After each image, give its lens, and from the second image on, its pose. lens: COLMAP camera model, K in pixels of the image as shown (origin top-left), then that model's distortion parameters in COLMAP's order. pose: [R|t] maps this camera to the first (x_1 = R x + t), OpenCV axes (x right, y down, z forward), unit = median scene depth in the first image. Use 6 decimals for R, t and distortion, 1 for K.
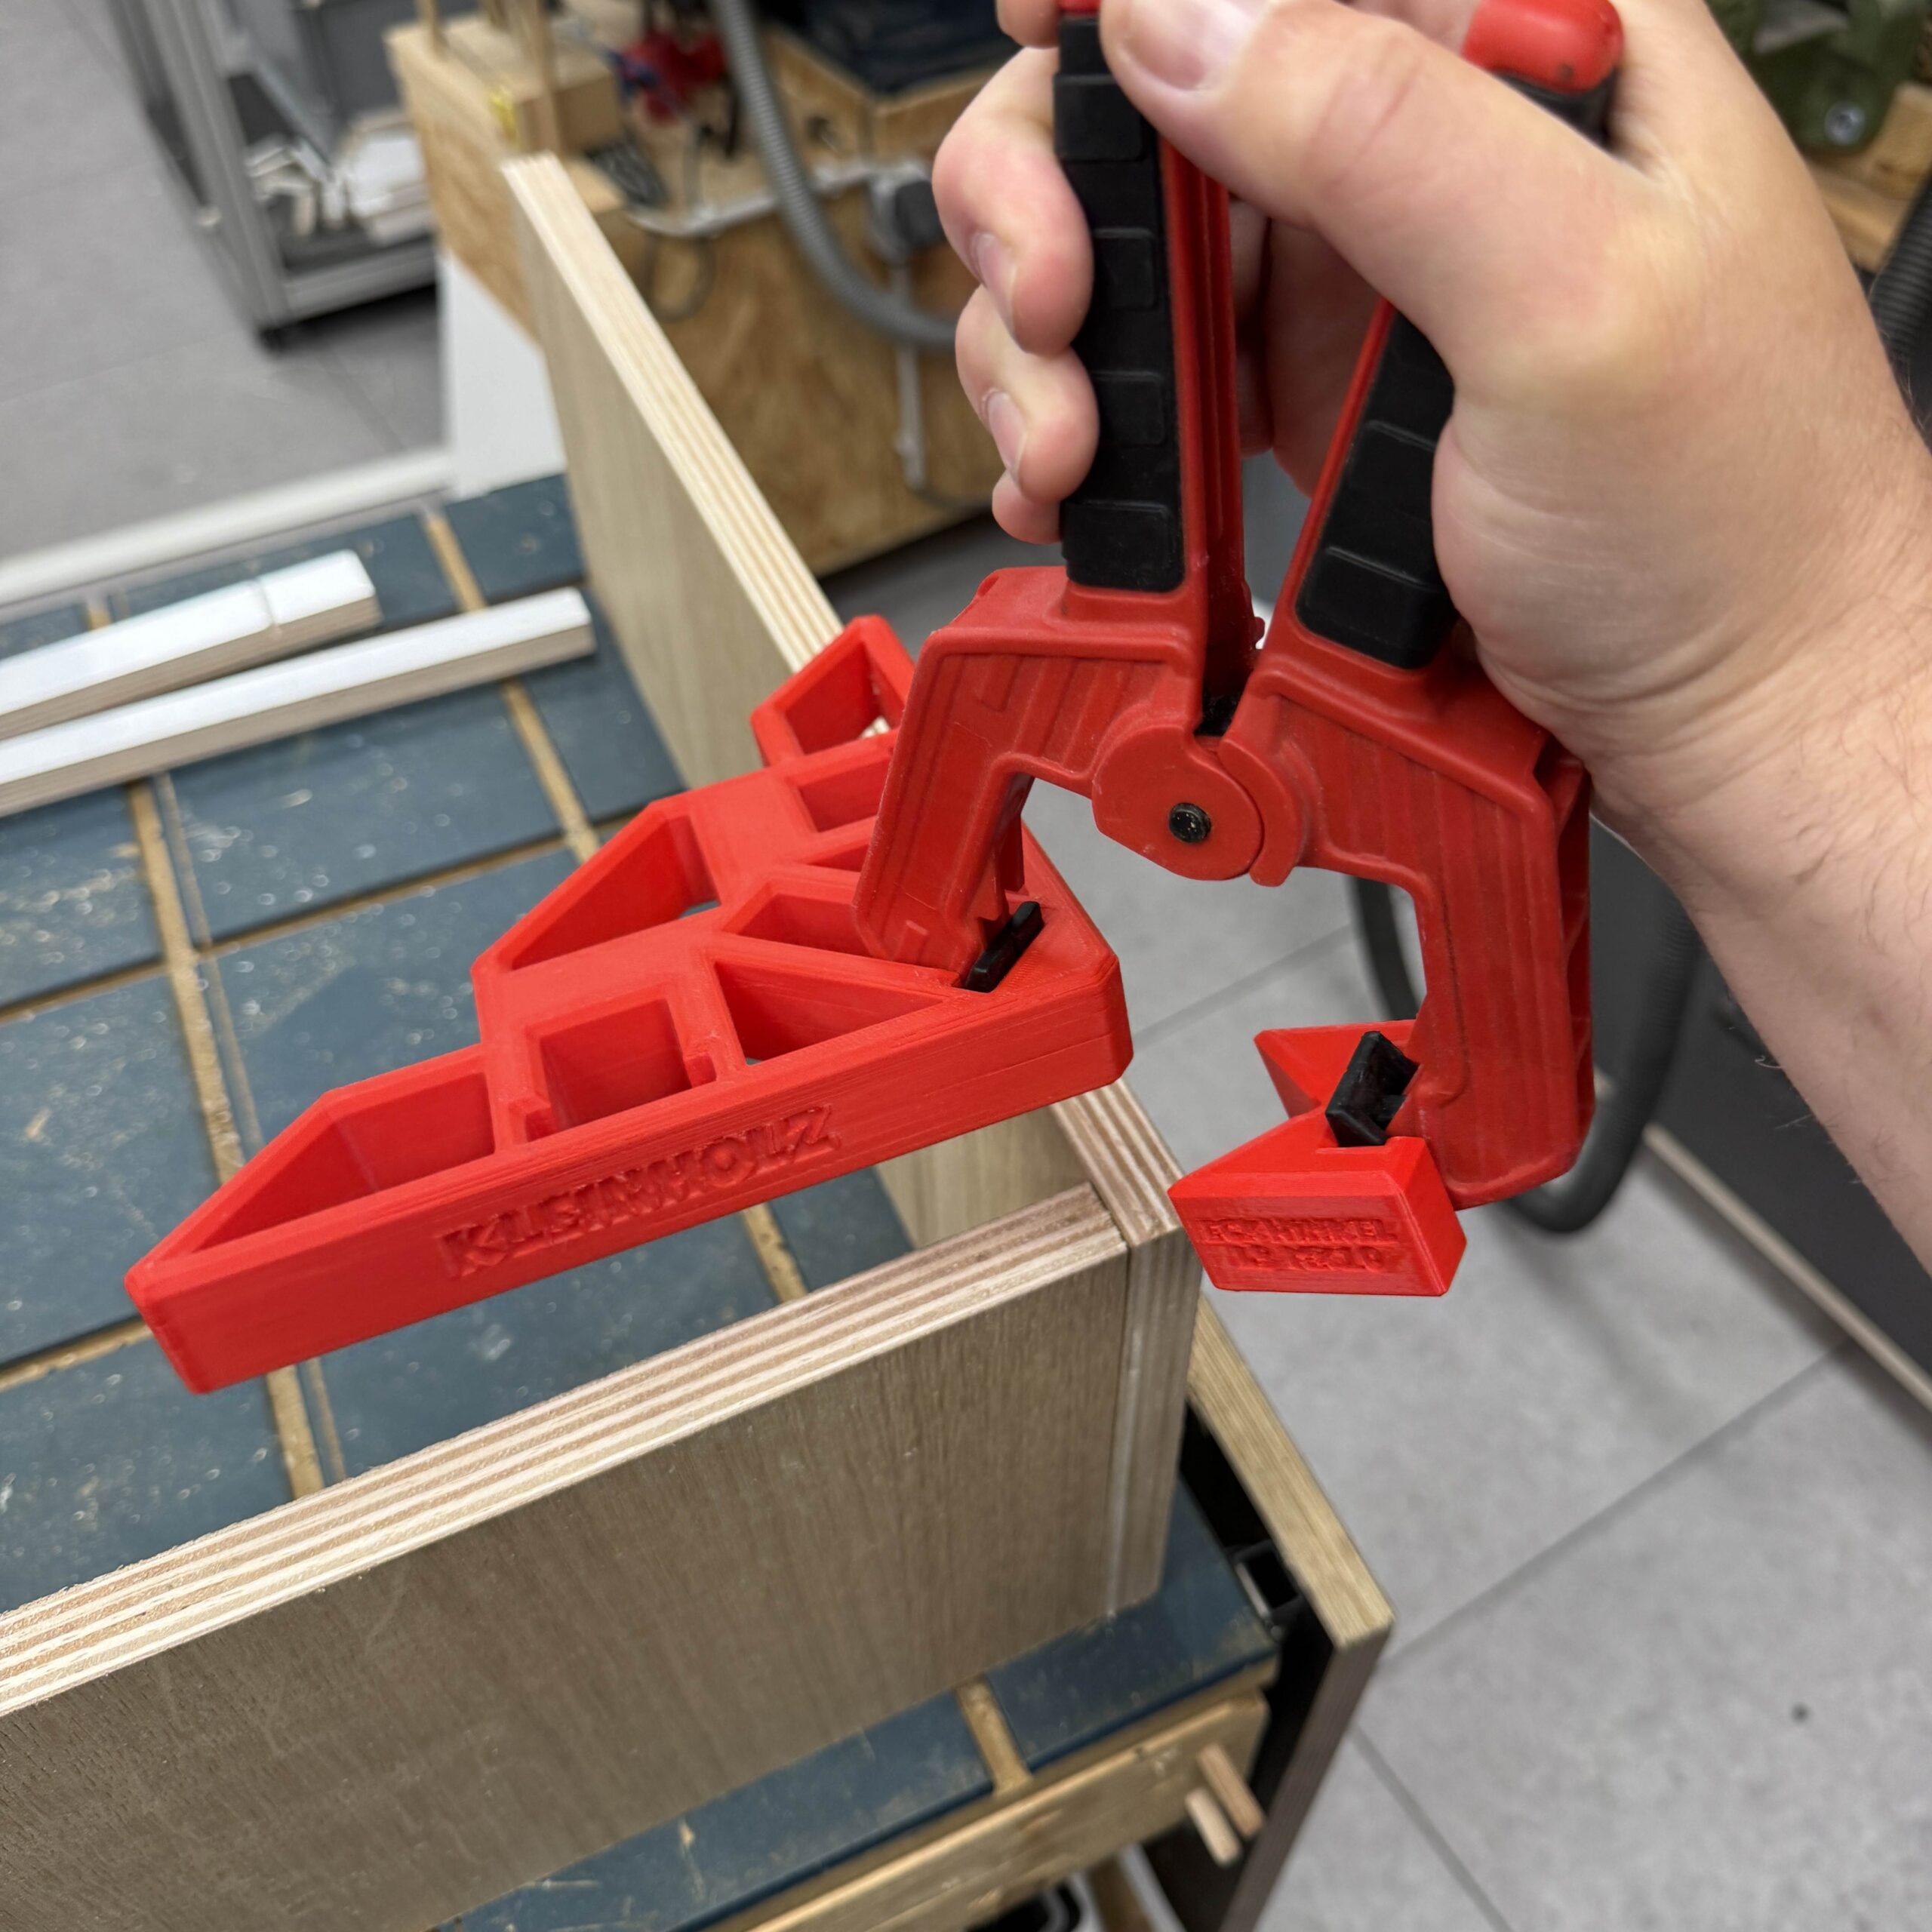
lens RADIAL K [[1829.8, 0, 966.0], [0, 1829.8, 966.0], [0, 0, 1]] dist [0.179989, -0.456621]
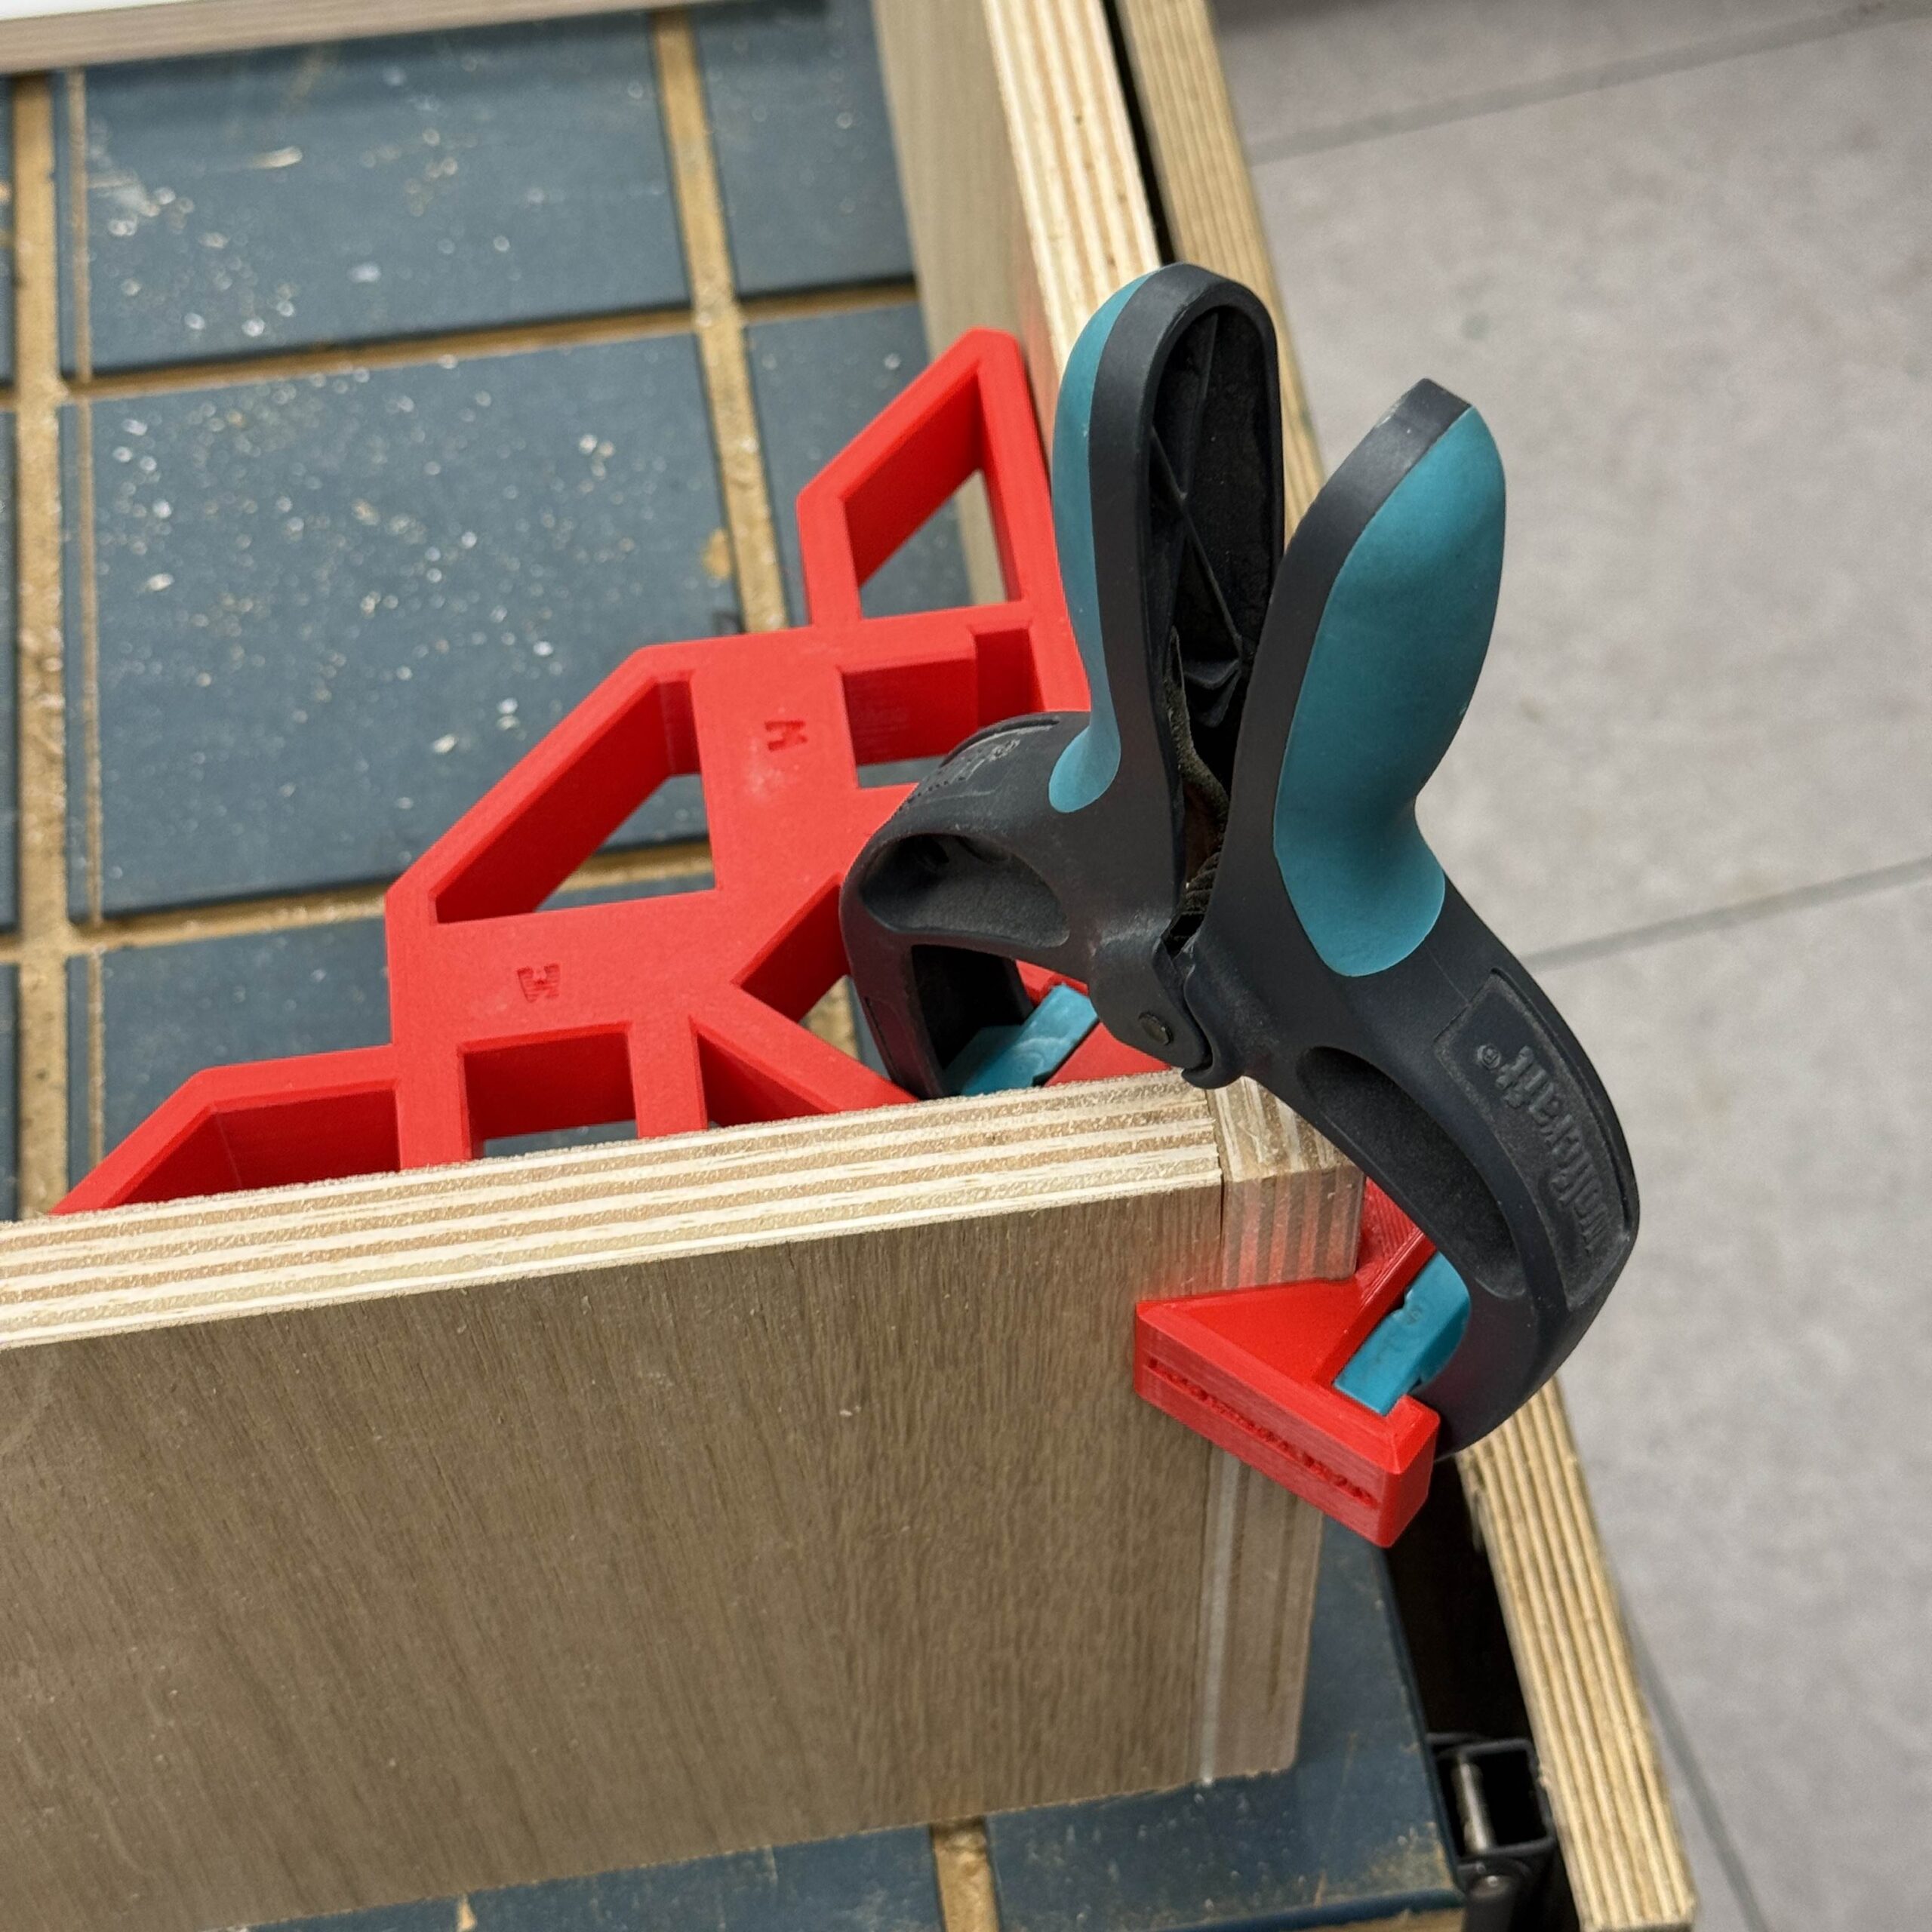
lens RADIAL K [[3704.3, 0, 966.0], [0, 3704.3, 966.0], [0, 0, 1]] dist [0.132115, -0.046304]
pose [[0.958915, 0.227039, -0.170105, 0.201408], [-0.209601, 0.971059, 0.114506, -0.044104], [0.191179, -0.074147, 0.978751, -0.250900]]
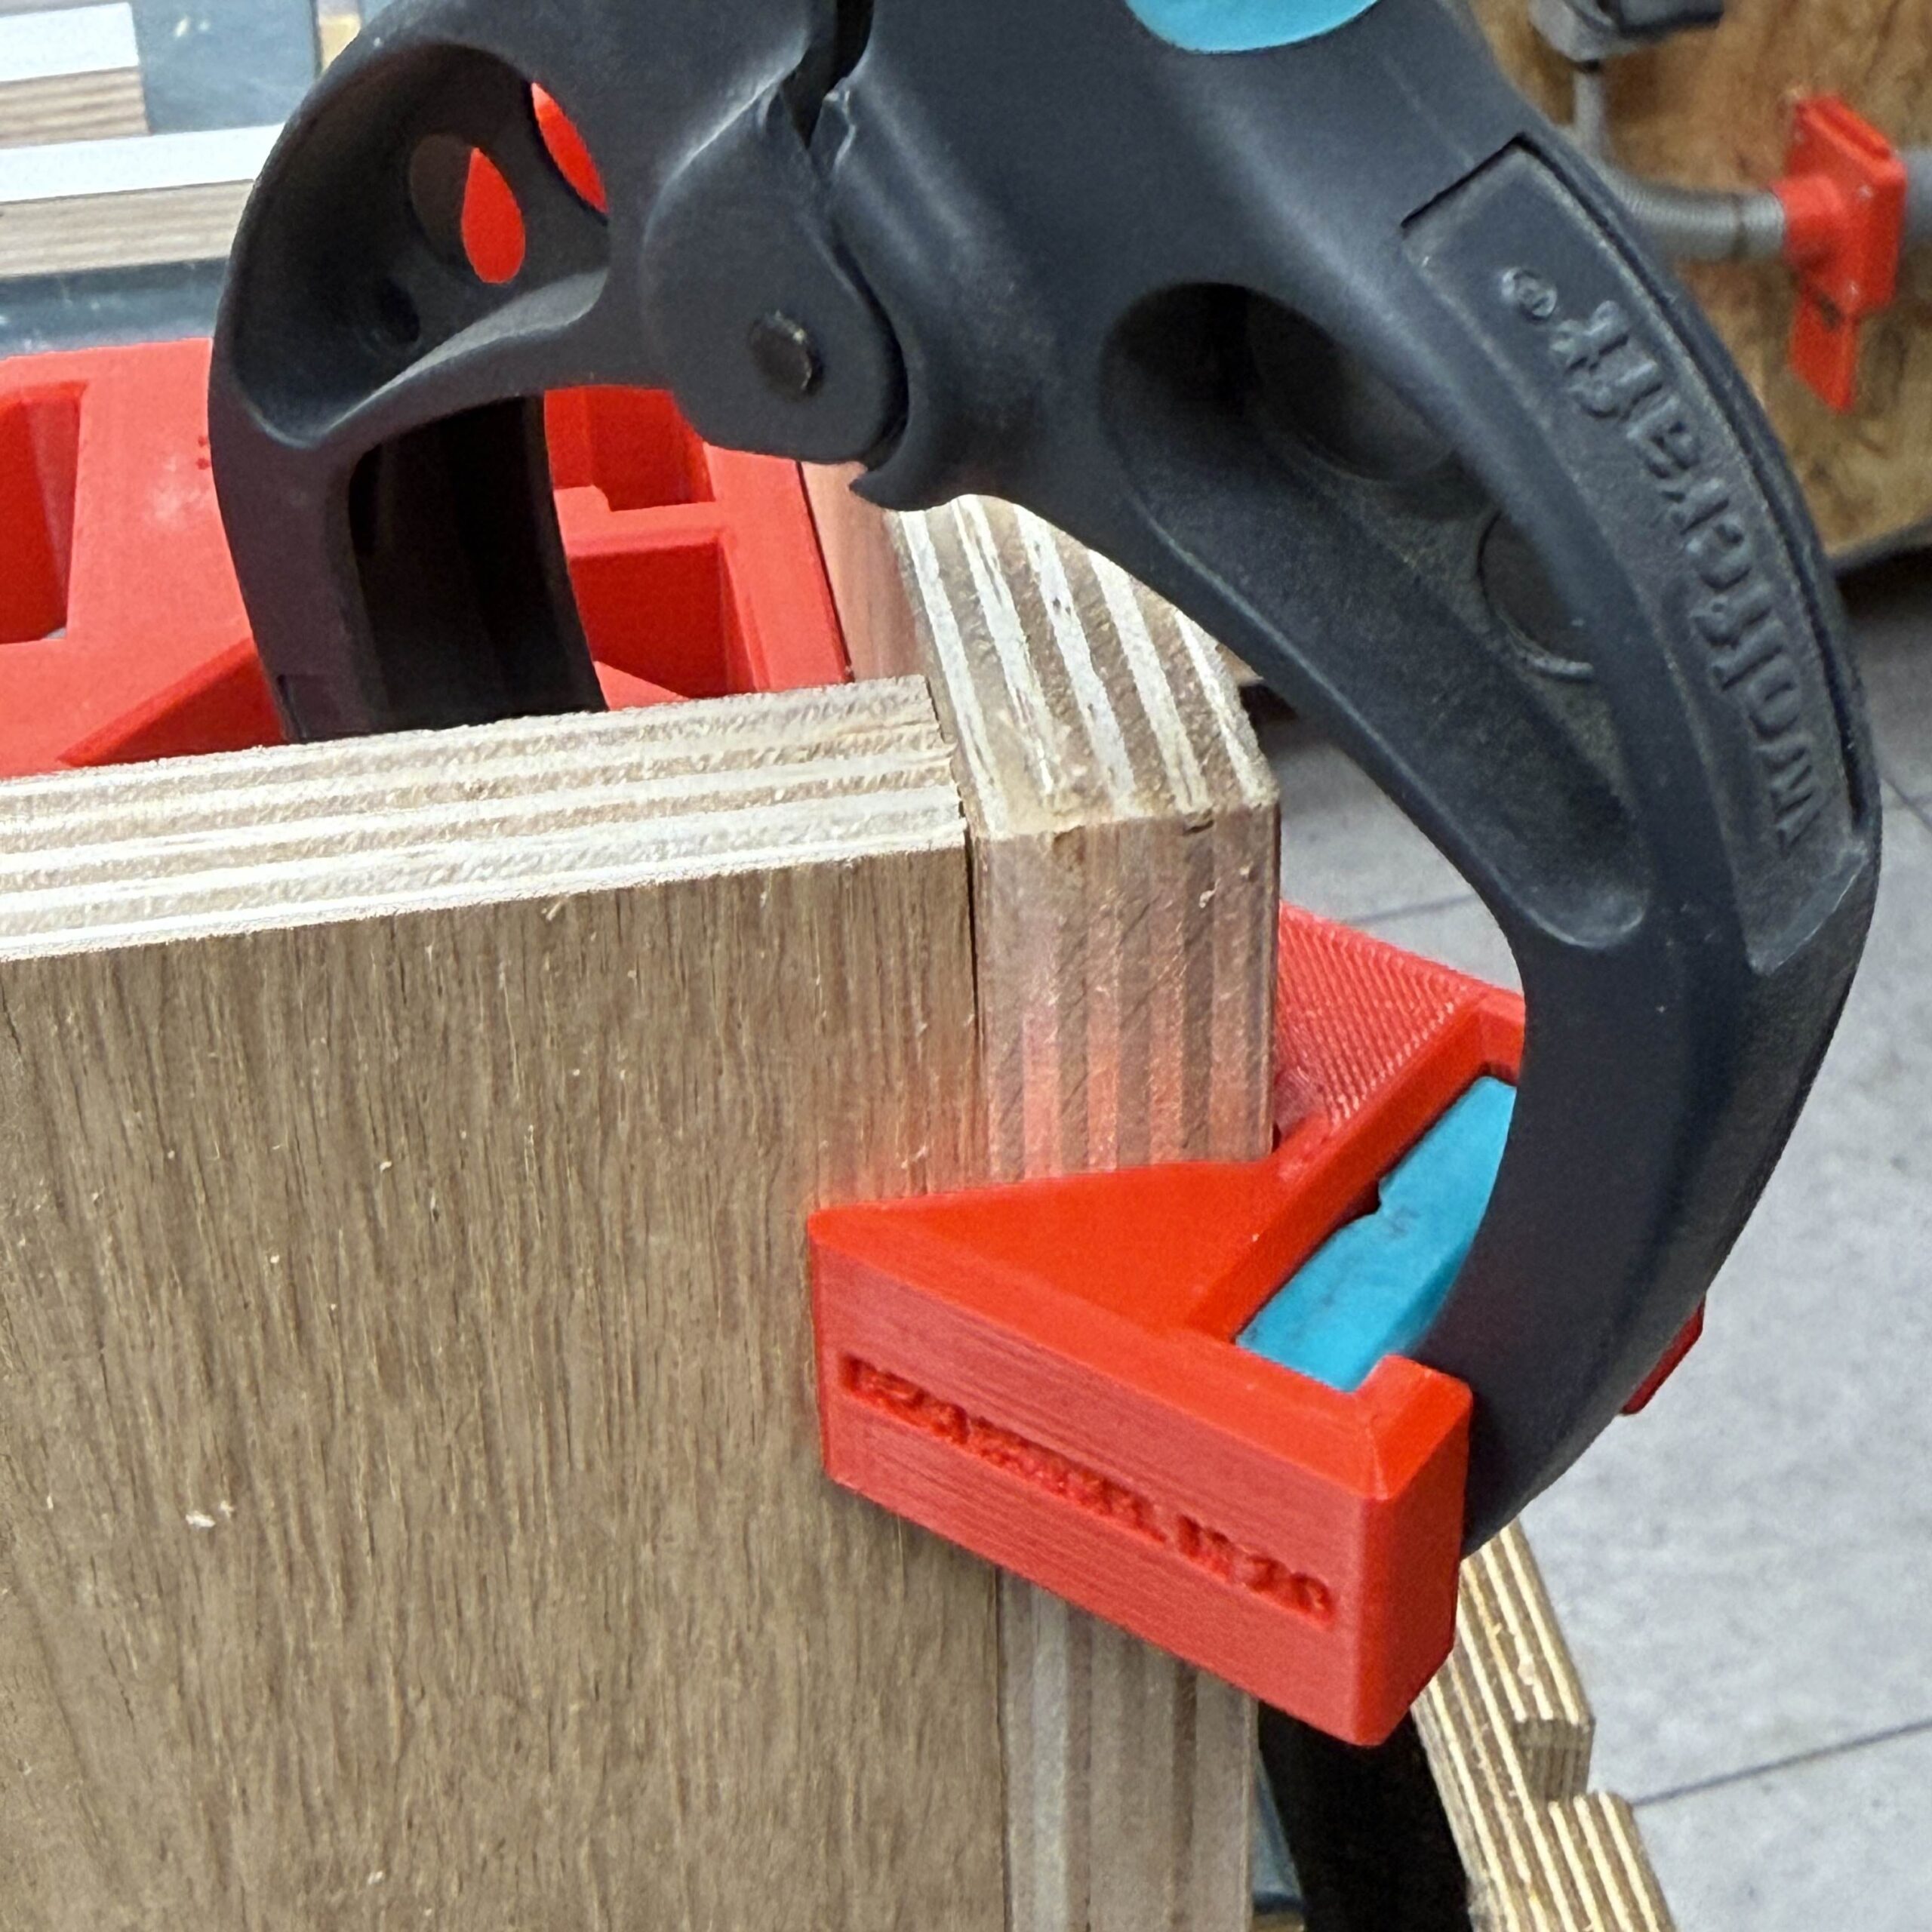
lens RADIAL K [[3641.6, 0, 999.6], [0, 3641.6, 743.5], [0, 0, 1]] dist [-0.010162, 0.034487]
pose [[0.966863, 0.135660, -0.216268, 0.213069], [-0.187918, 0.951598, -0.243205, 0.275709], [0.172807, 0.275787, 0.945558, 0.451966]]
